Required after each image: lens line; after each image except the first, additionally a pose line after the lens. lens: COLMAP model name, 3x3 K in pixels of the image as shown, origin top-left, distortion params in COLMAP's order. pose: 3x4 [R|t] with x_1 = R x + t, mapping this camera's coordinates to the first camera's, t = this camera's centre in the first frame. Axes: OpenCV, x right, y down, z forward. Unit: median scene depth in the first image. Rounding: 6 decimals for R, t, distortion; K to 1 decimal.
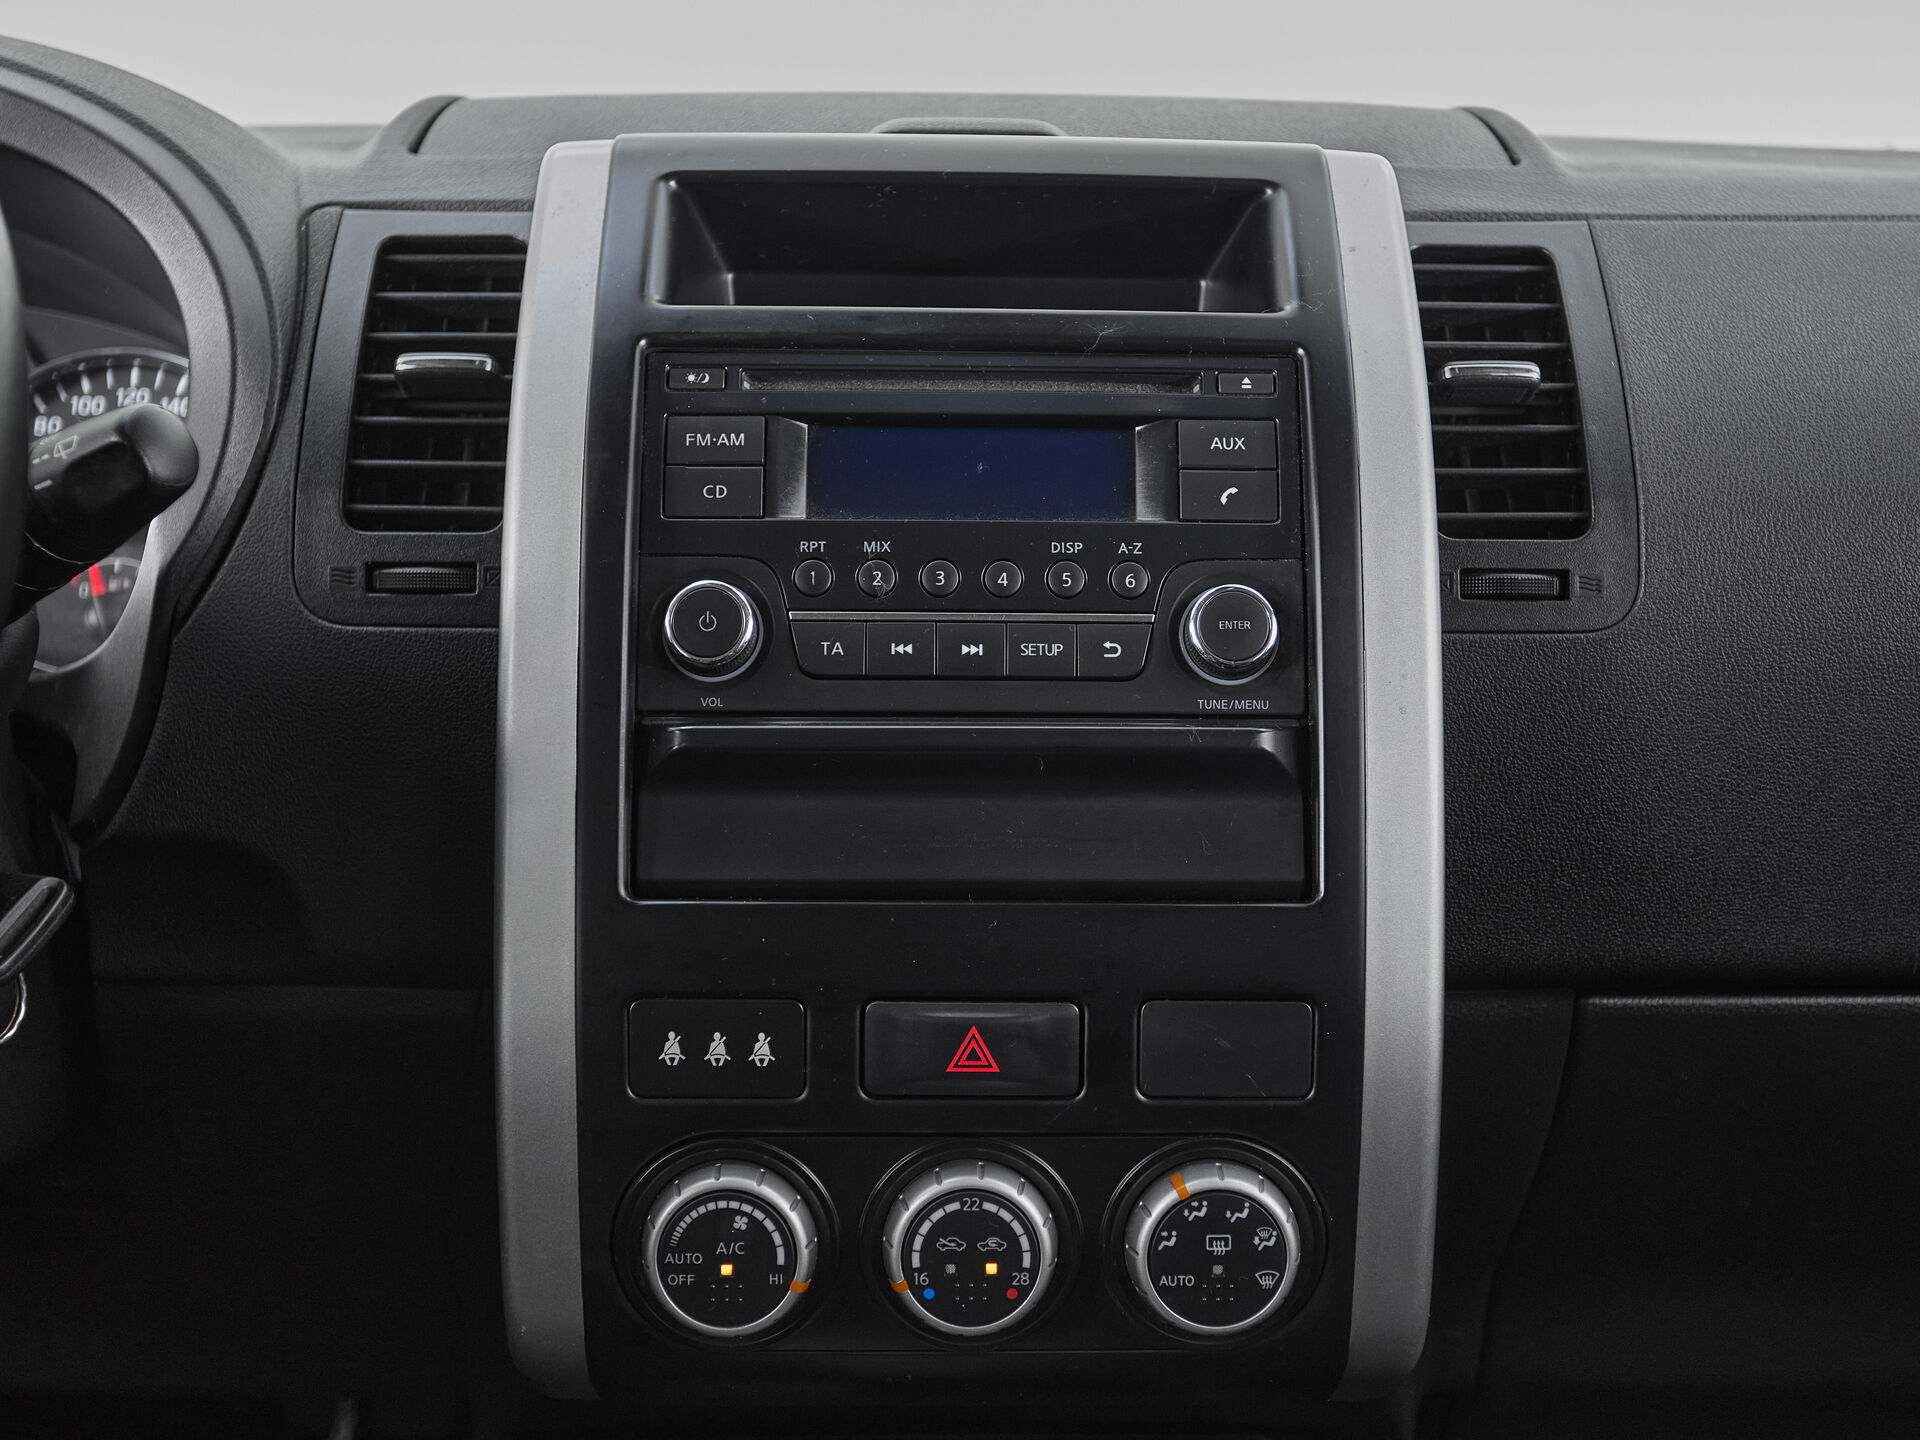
lens RADIAL K [[2353.0, 0, 960.0], [0, 2353.0, 720.0], [0, 0, 1]] dist [0.013860, 0.084485]
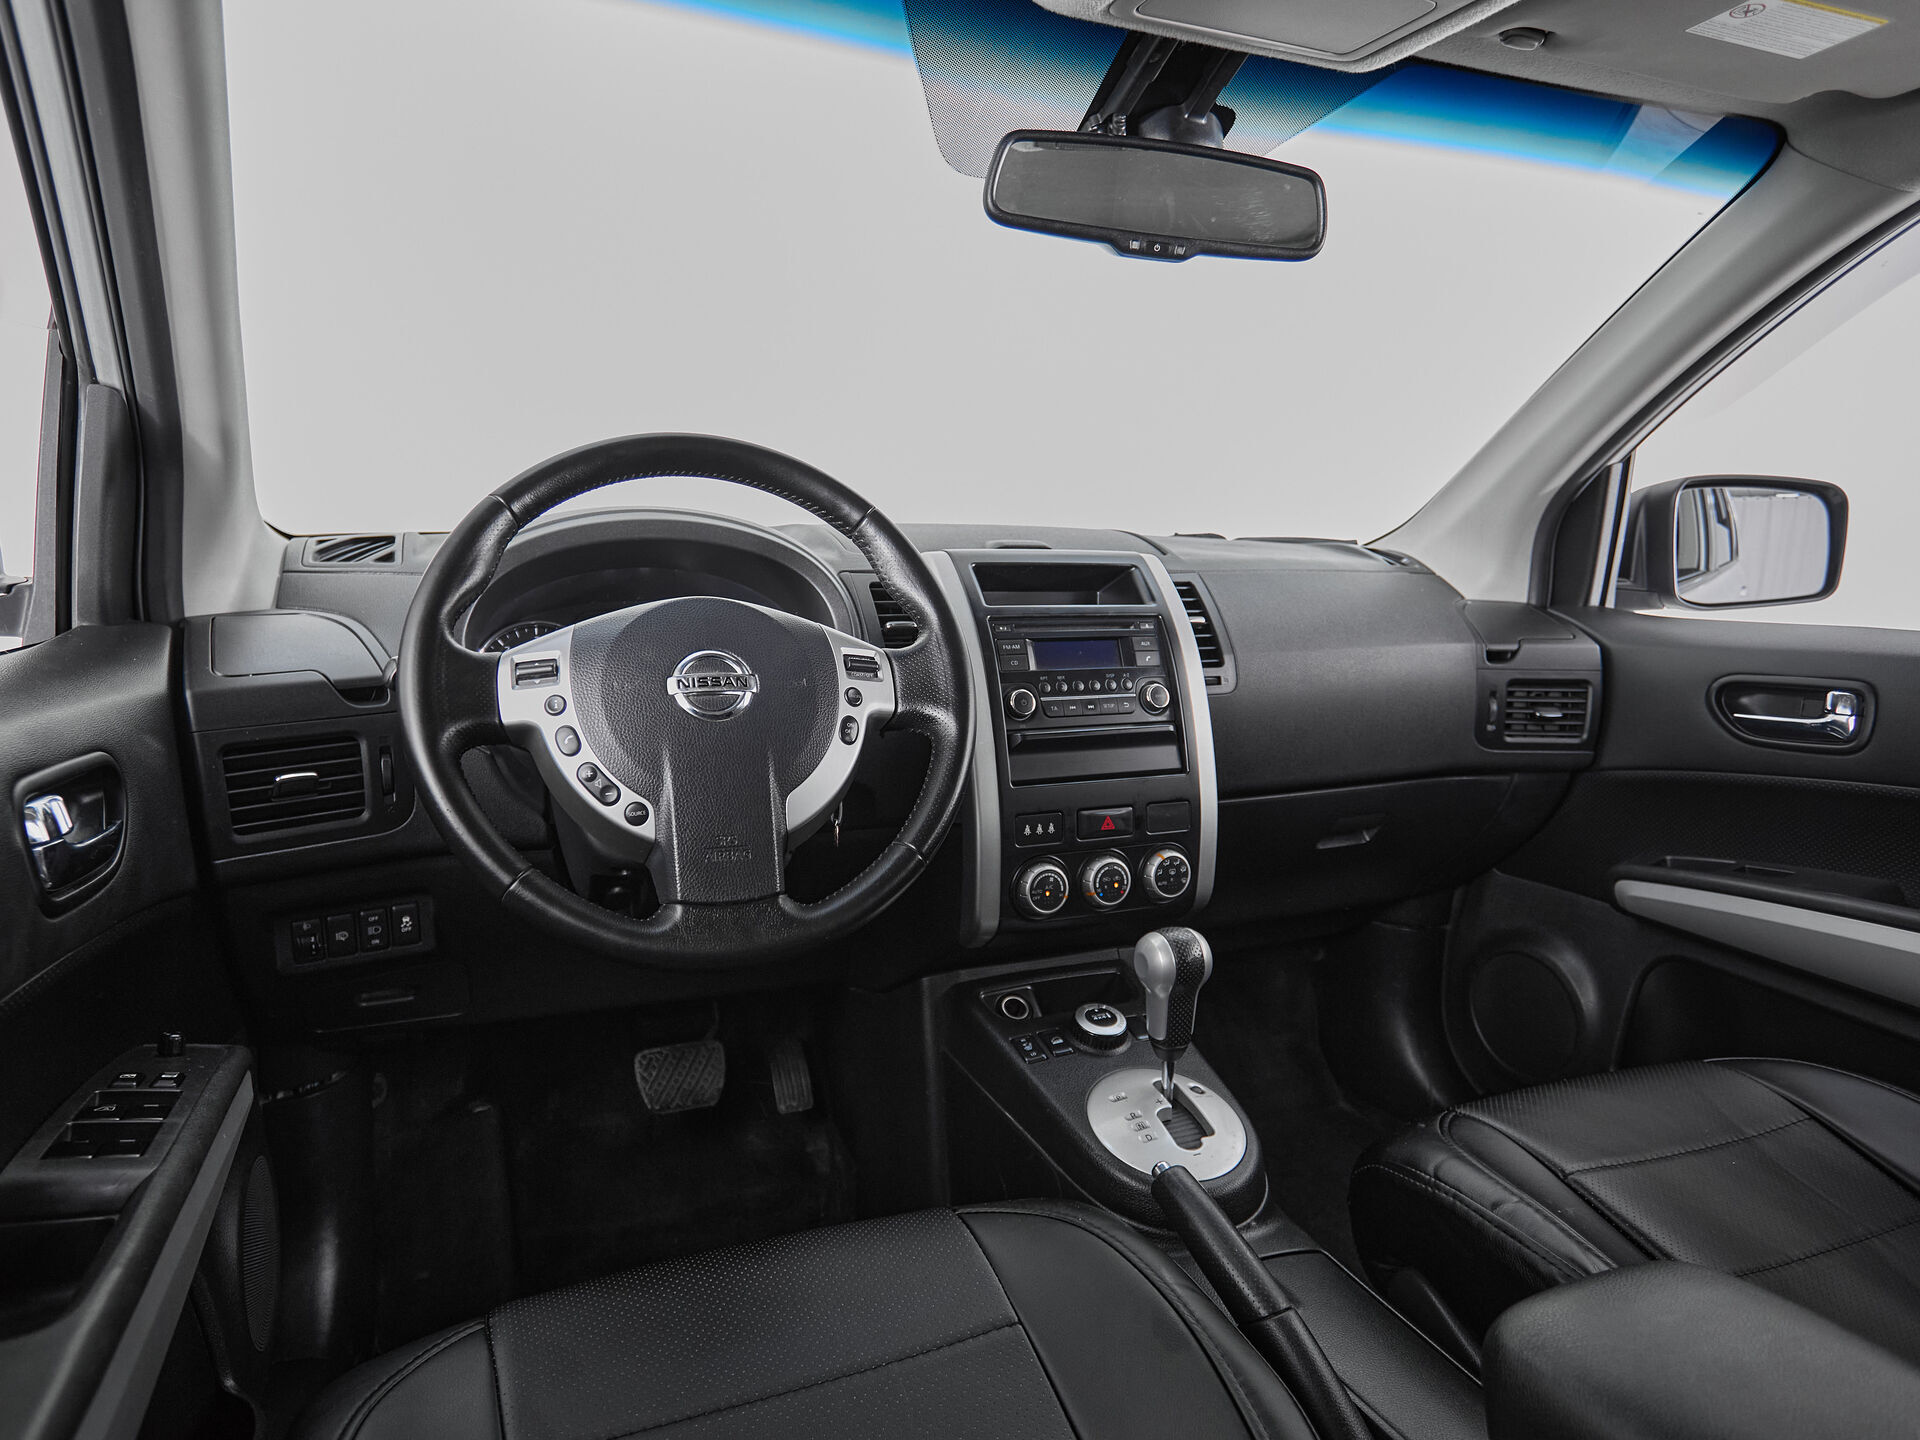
lens RADIAL K [[1129.6, 0, 905.1], [0, 1129.6, 761.9], [0, 0, 1]] dist [0.000113, 0.000189]
pose [[0.938016, -0.065553, 0.340337, -0.825530], [0.062427, 0.997846, 0.020138, -0.000303], [-0.340925, 0.002356, 0.940088, -0.450191]]
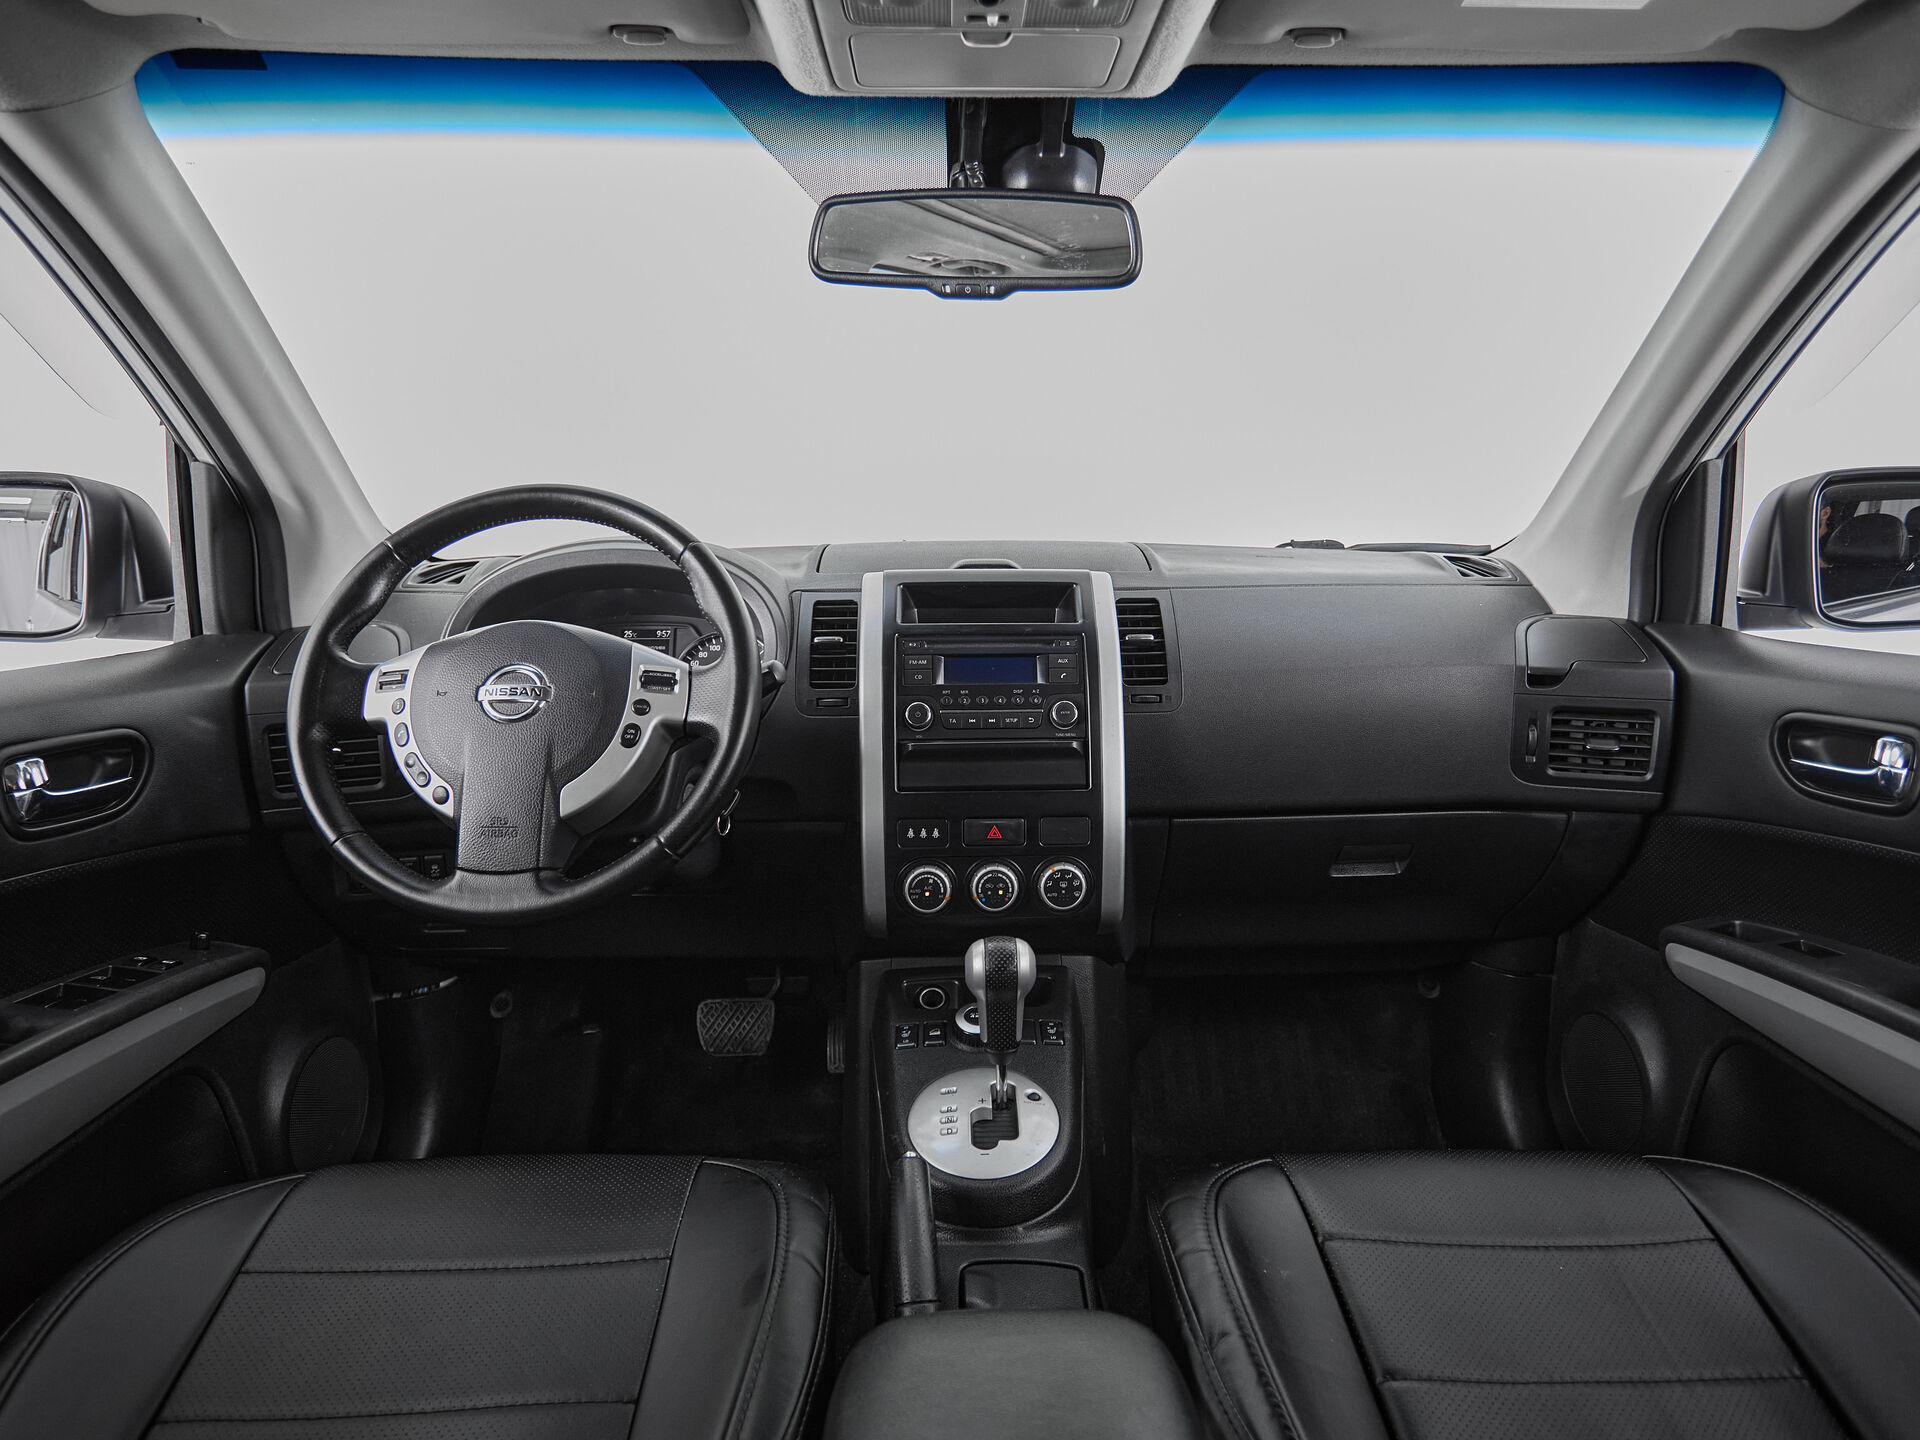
lens RADIAL K [[1101.0, 0, 969.4], [0, 1101.0, 752.3], [0, 0, 1]] dist [-0.000394, -0.000864]
pose [[0.999806, -0.017101, 0.009823, -0.047145], [0.017001, 0.999804, 0.010159, 0.000534], [-0.009995, -0.009990, 0.999900, -0.679486]]
